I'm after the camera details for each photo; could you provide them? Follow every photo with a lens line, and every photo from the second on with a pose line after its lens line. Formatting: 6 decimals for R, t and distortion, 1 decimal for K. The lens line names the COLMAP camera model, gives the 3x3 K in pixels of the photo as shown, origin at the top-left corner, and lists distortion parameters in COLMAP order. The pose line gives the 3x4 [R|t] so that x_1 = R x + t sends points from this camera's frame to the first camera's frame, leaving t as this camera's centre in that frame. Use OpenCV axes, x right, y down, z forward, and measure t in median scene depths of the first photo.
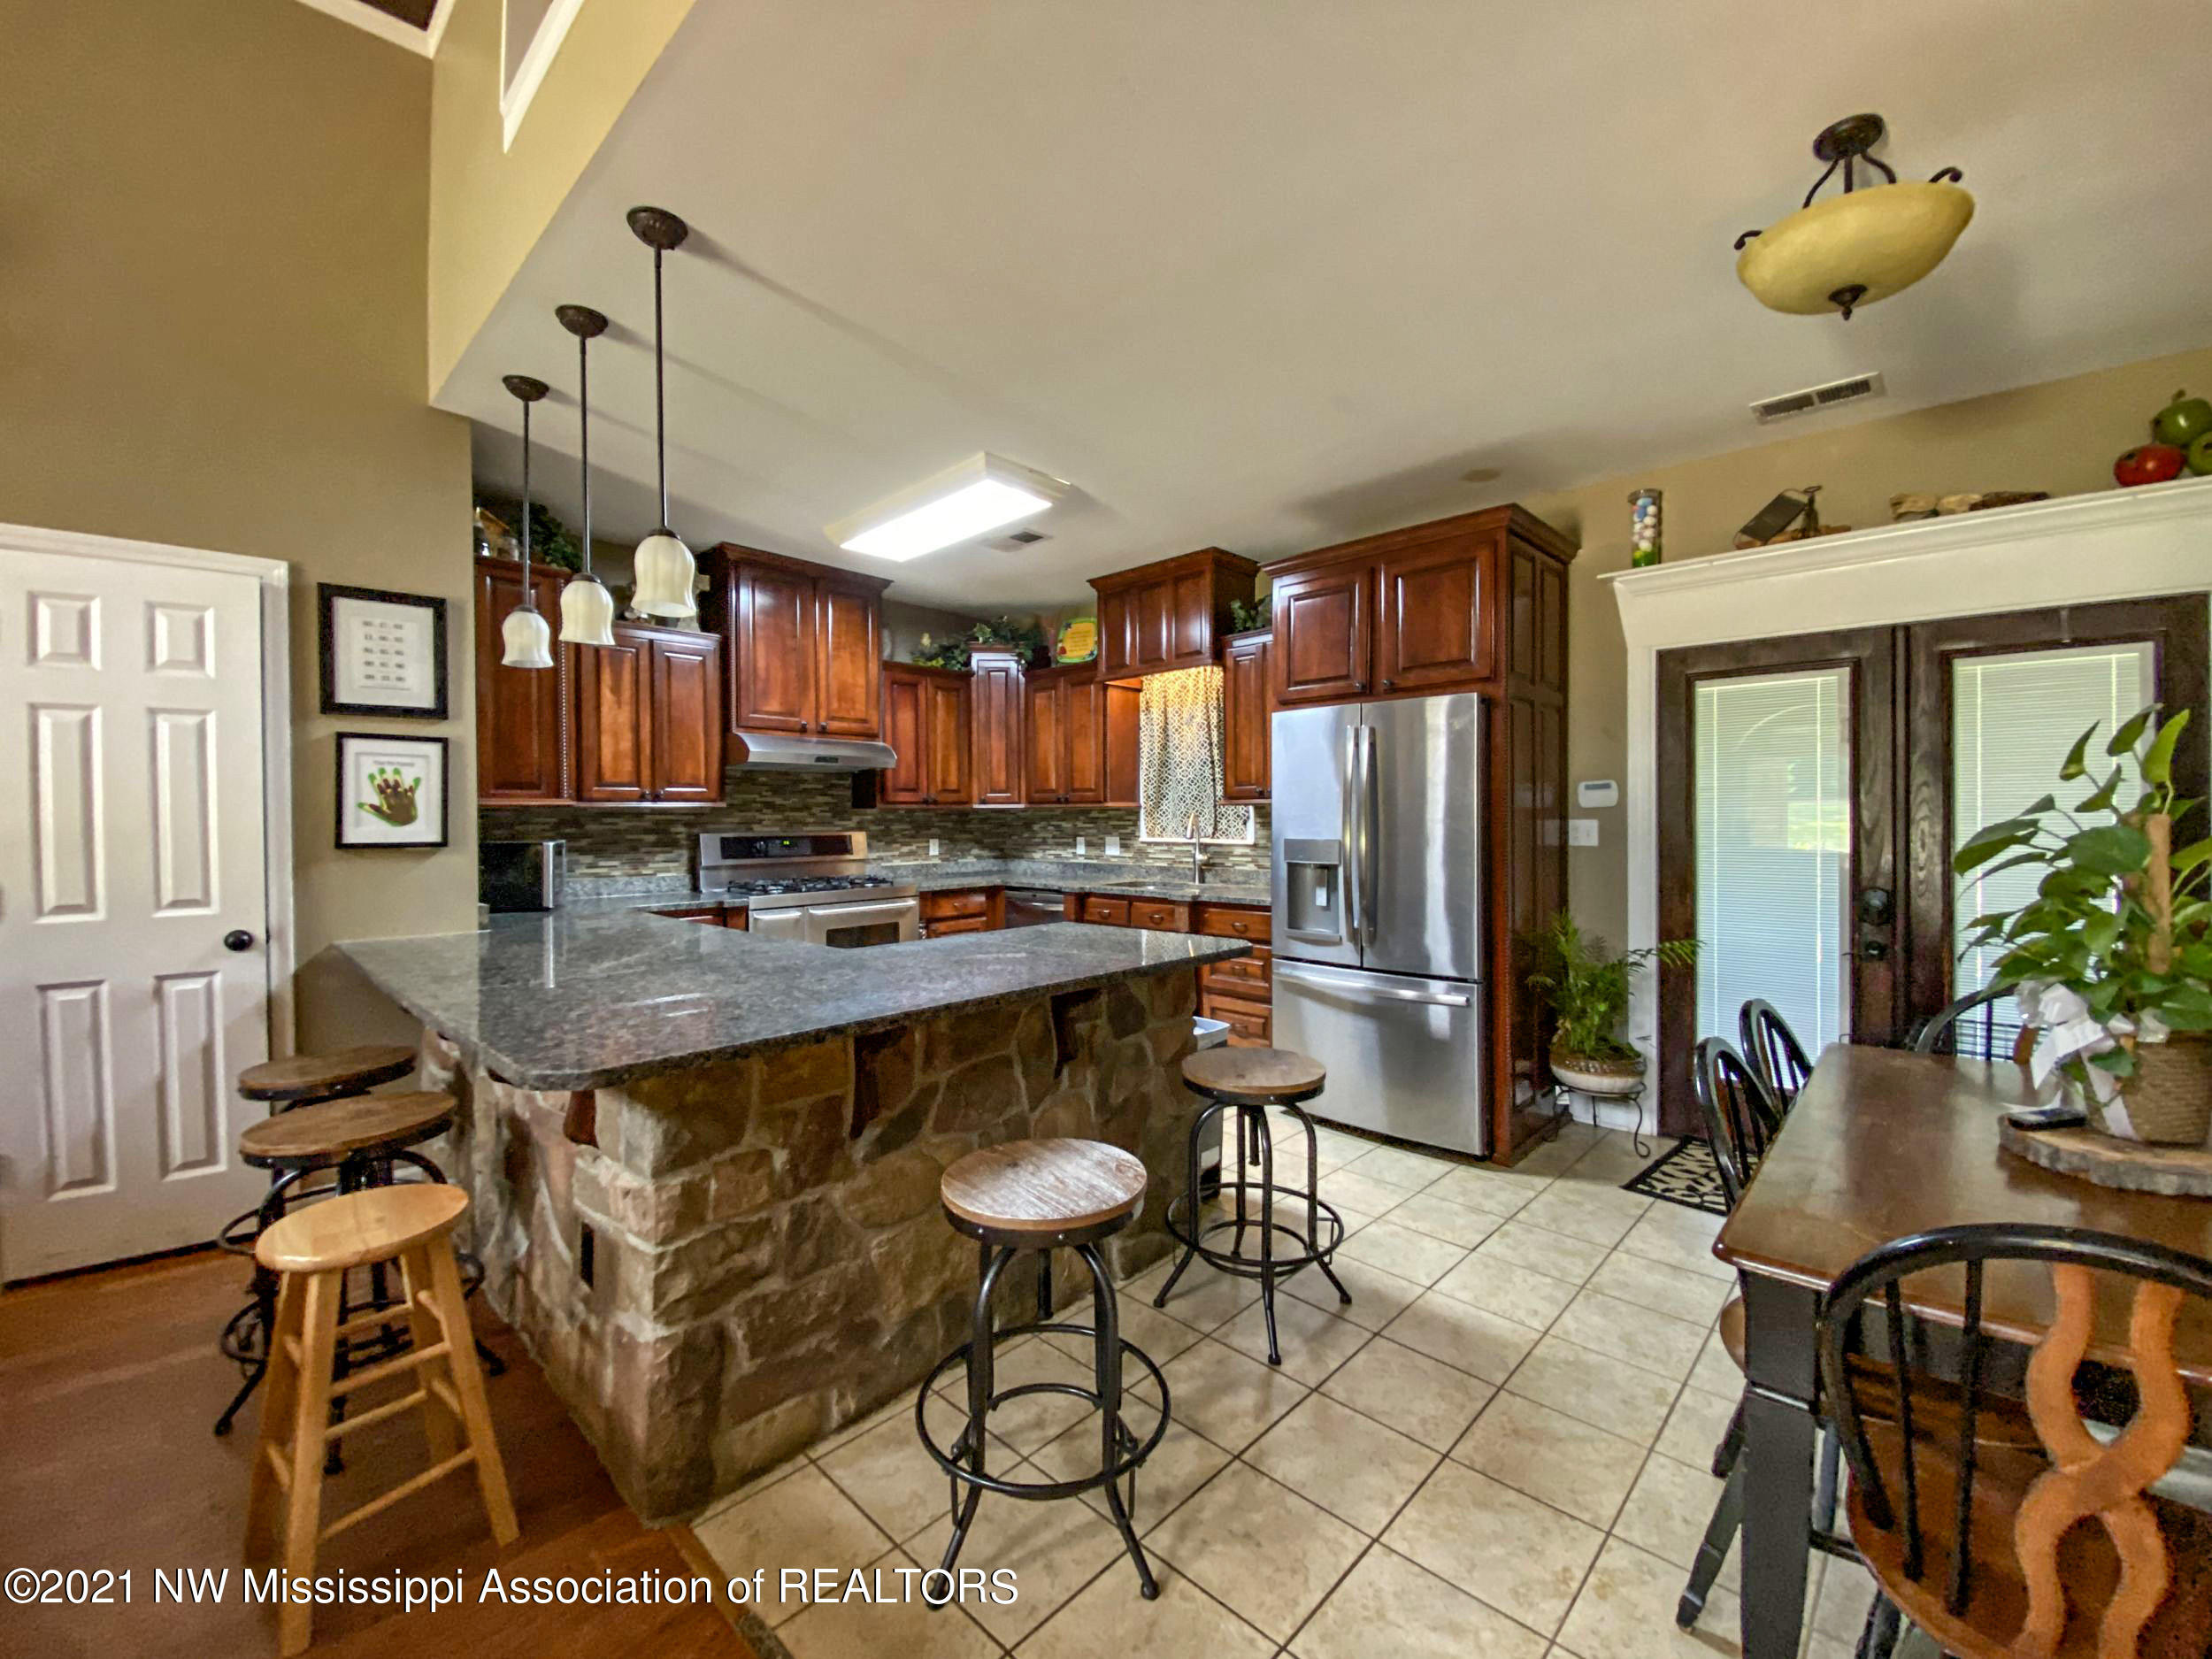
lens RADIAL K [[898.5, 0, 1097.2], [0, 898.5, 825.4], [0, 0, 1]] dist [0.021882, -0.023580]
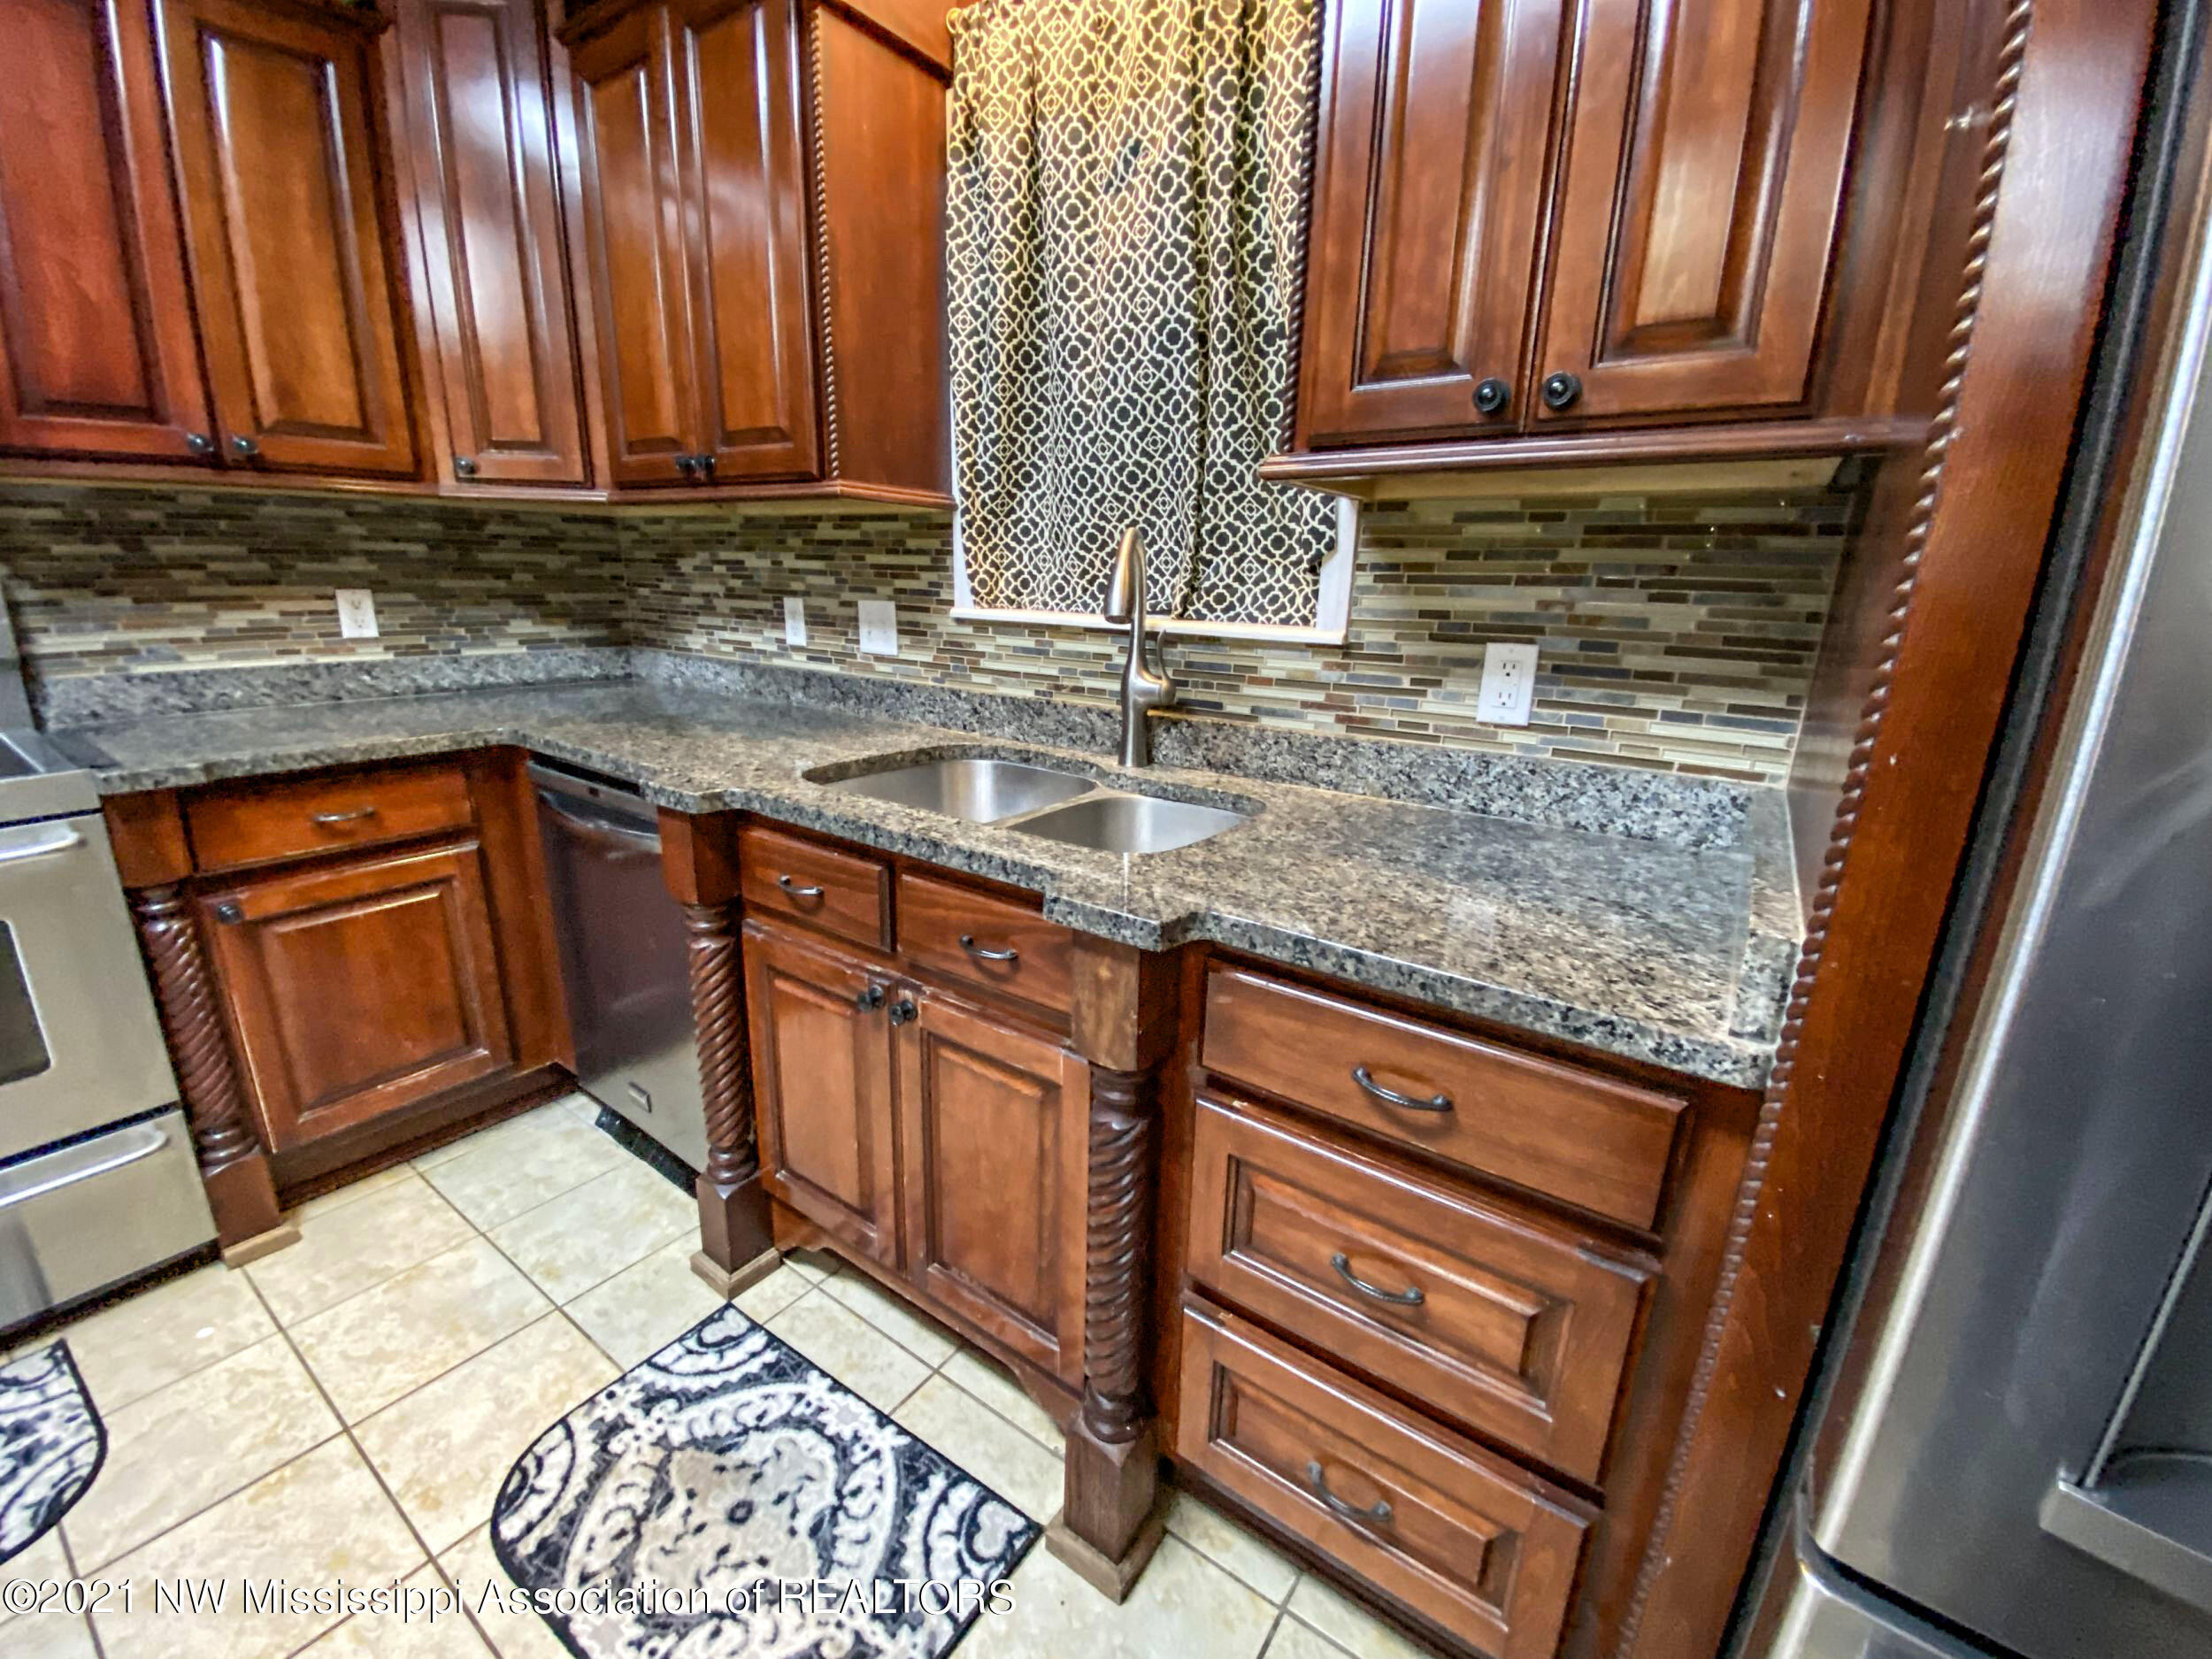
lens RADIAL K [[898.5, 0, 1097.2], [0, 898.5, 825.4], [0, 0, 1]] dist [0.021882, -0.023580]
pose [[0.987750, -0.008314, 0.155824, 0.081653], [-0.032375, 0.965933, 0.256759, 0.008349], [-0.152650, -0.258658, 0.953831, 1.104906]]
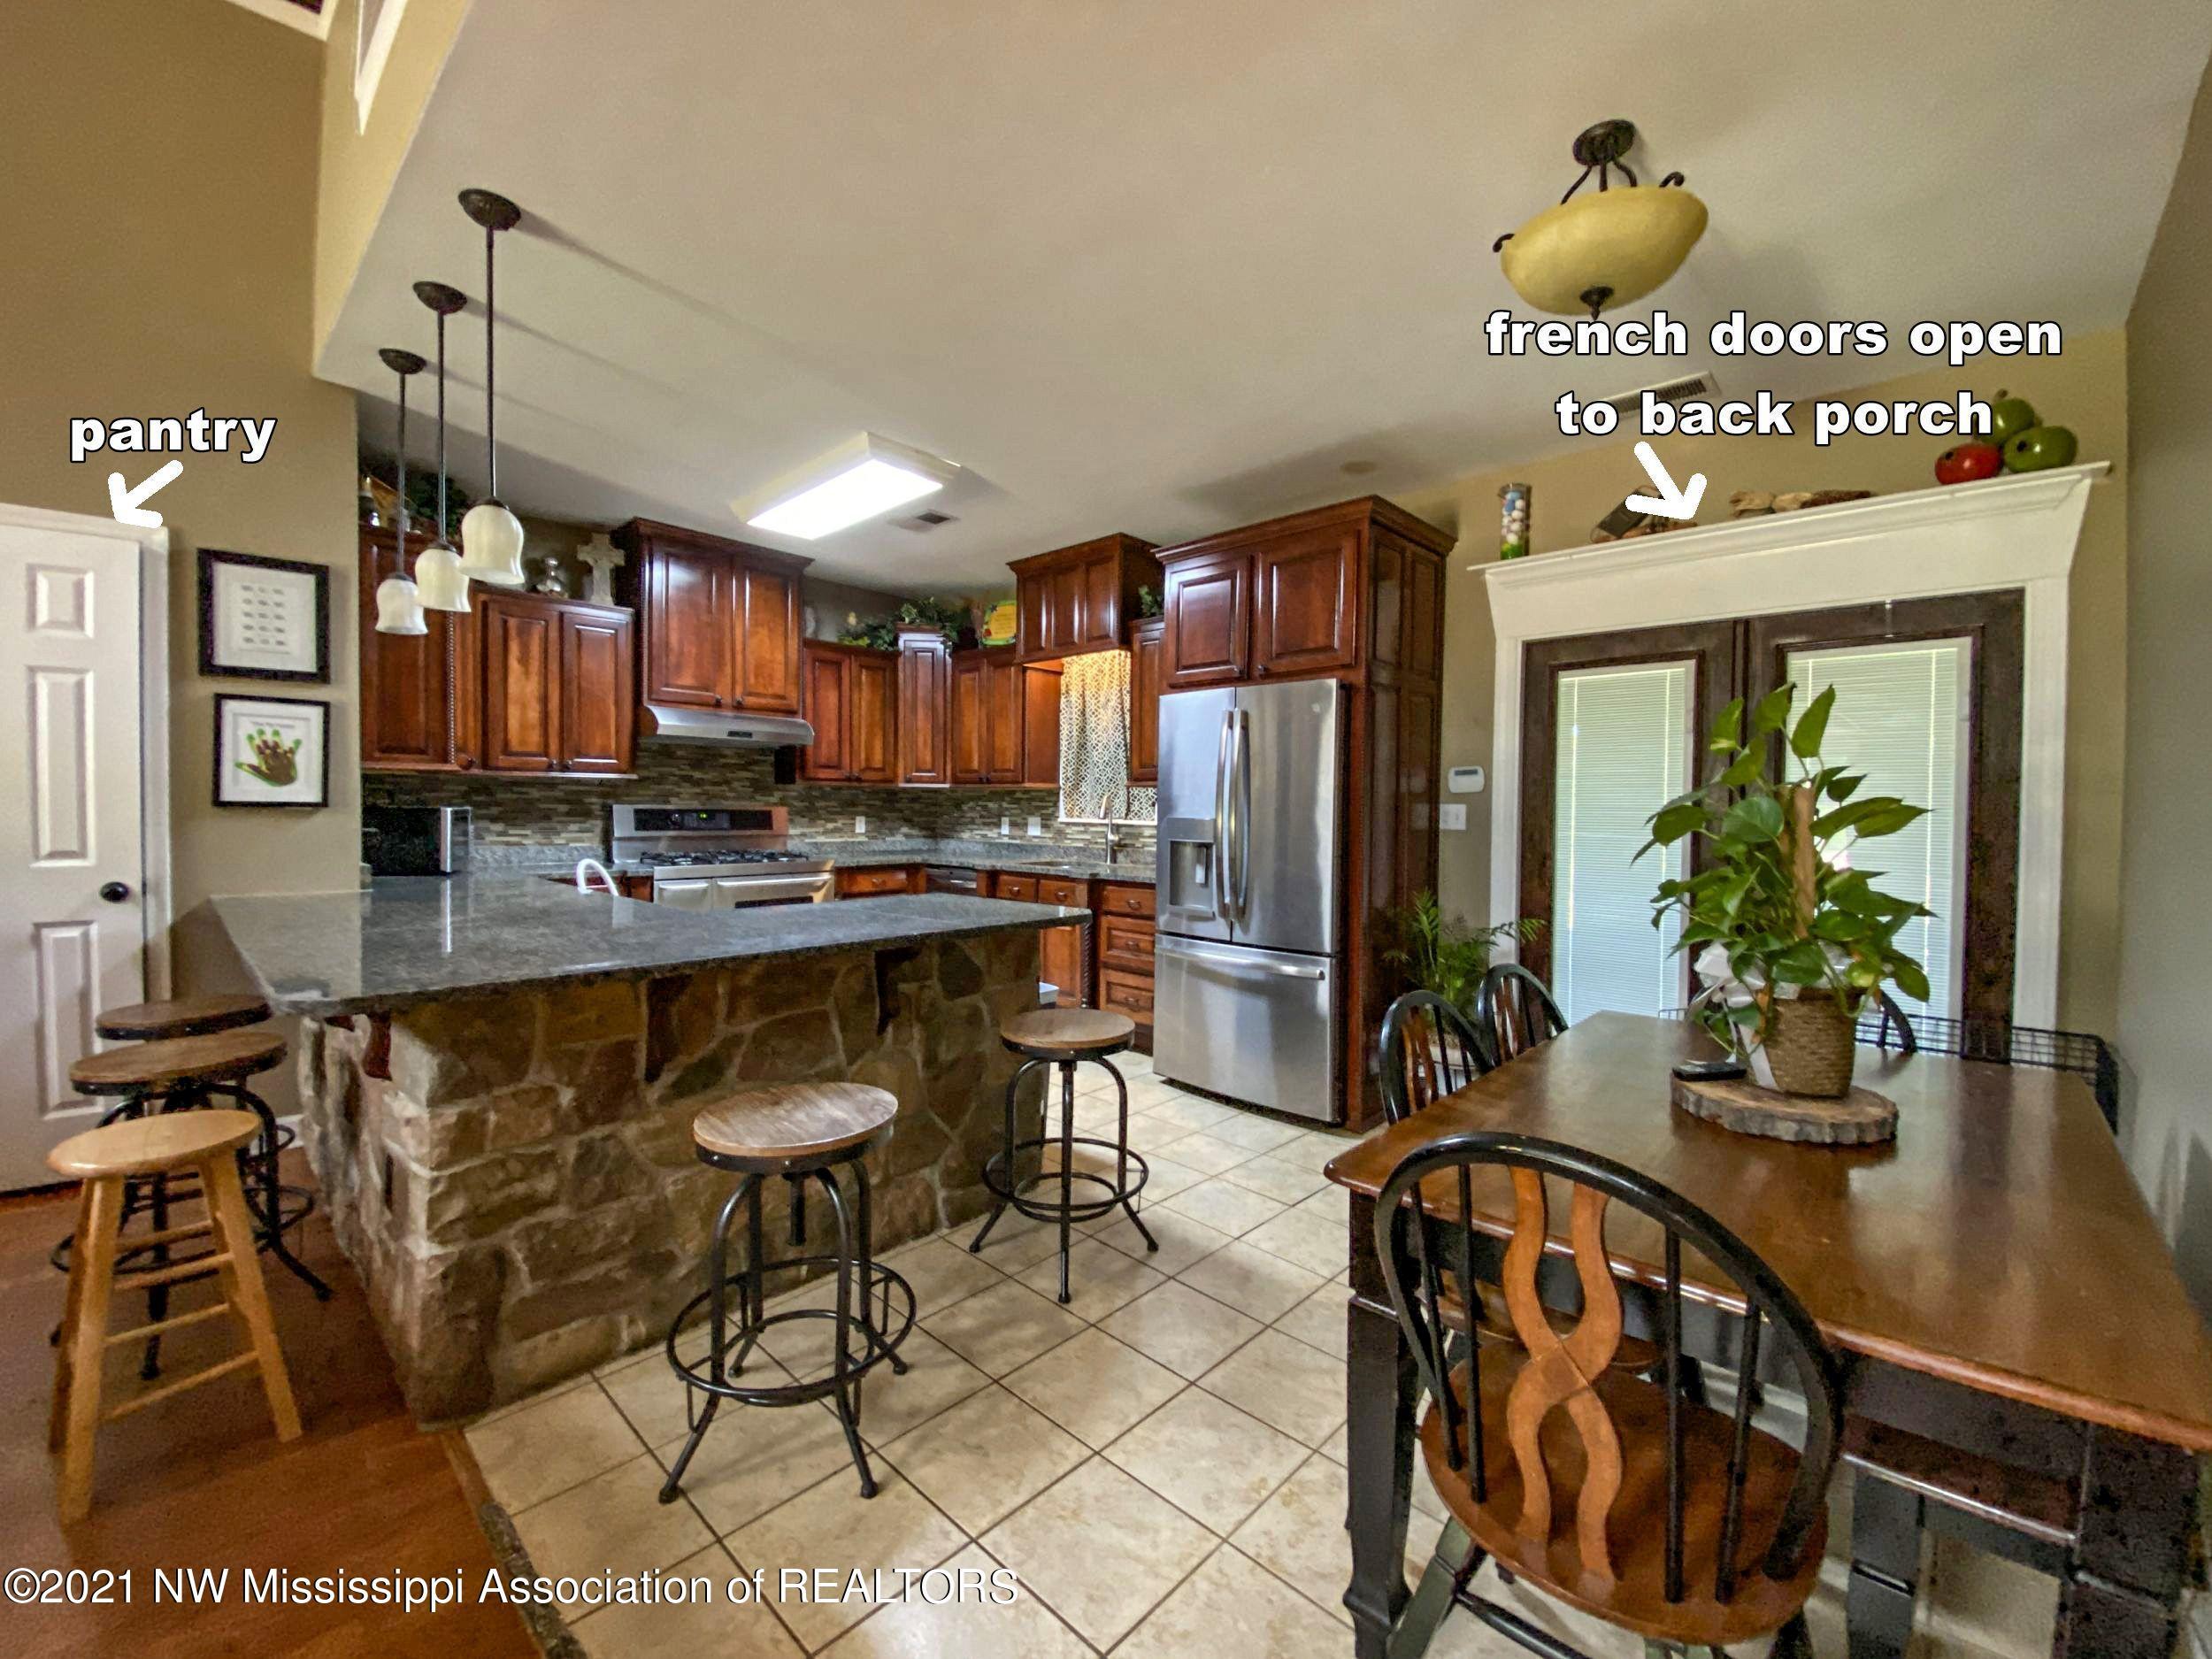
lens RADIAL K [[898.5, 0, 1097.2], [0, 898.5, 825.4], [0, 0, 1]] dist [0.021882, -0.023580]
pose [[0.999782, 0.017915, 0.010744, 0.135595], [-0.018043, 0.999766, 0.011936, 0.014907], [-0.010528, -0.012127, 0.999871, -0.033456]]
